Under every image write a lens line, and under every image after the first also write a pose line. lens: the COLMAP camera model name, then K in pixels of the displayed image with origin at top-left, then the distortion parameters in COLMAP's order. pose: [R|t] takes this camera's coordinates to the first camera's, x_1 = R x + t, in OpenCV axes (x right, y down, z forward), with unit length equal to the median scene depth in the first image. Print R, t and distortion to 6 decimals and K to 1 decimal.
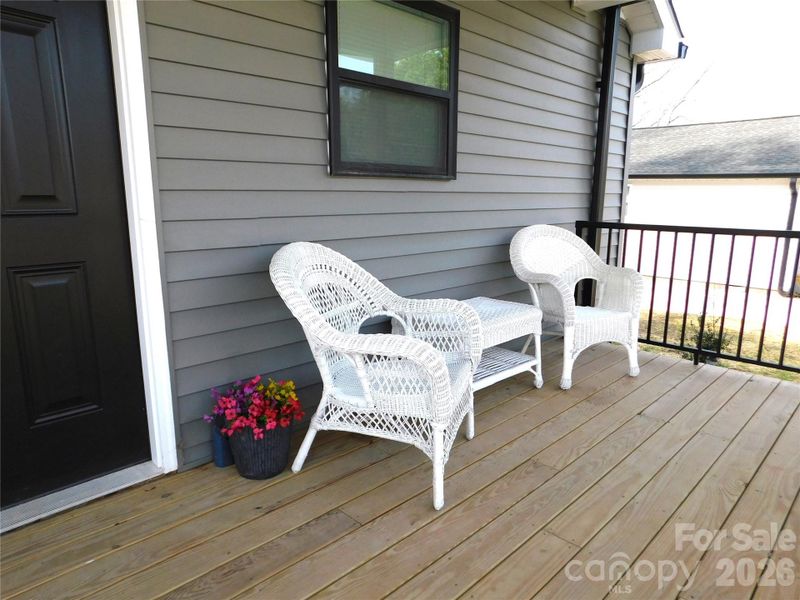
lens RADIAL K [[536.2, 0, 400.0], [0, 536.2, 300.0], [0, 0, 1]] dist [0.014768, -0.000204]
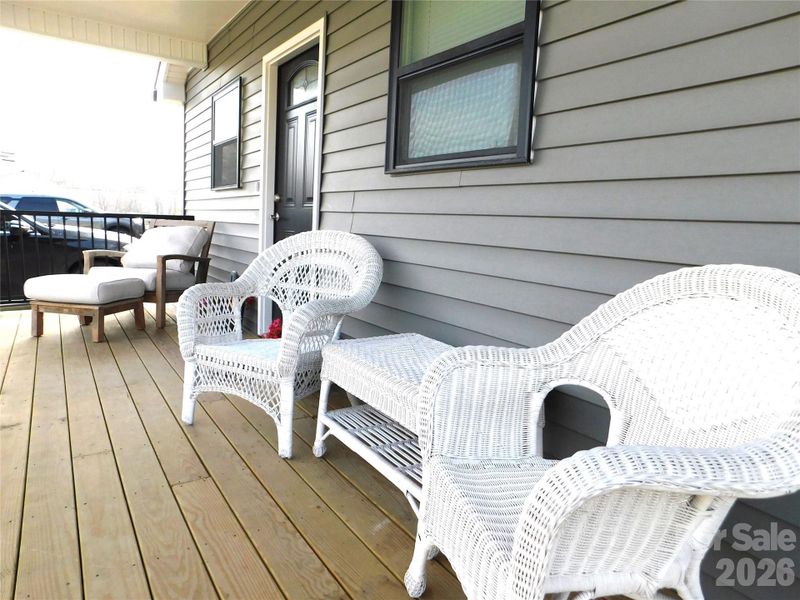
lens RADIAL K [[536.2, 0, 400.0], [0, 536.2, 300.0], [0, 0, 1]] dist [0.014768, -0.000204]
pose [[-0.226259, 0.114900, -0.967267, 0.789336], [-0.247942, 0.953516, 0.171264, -0.156682], [0.941983, 0.278576, -0.187253, 1.109915]]
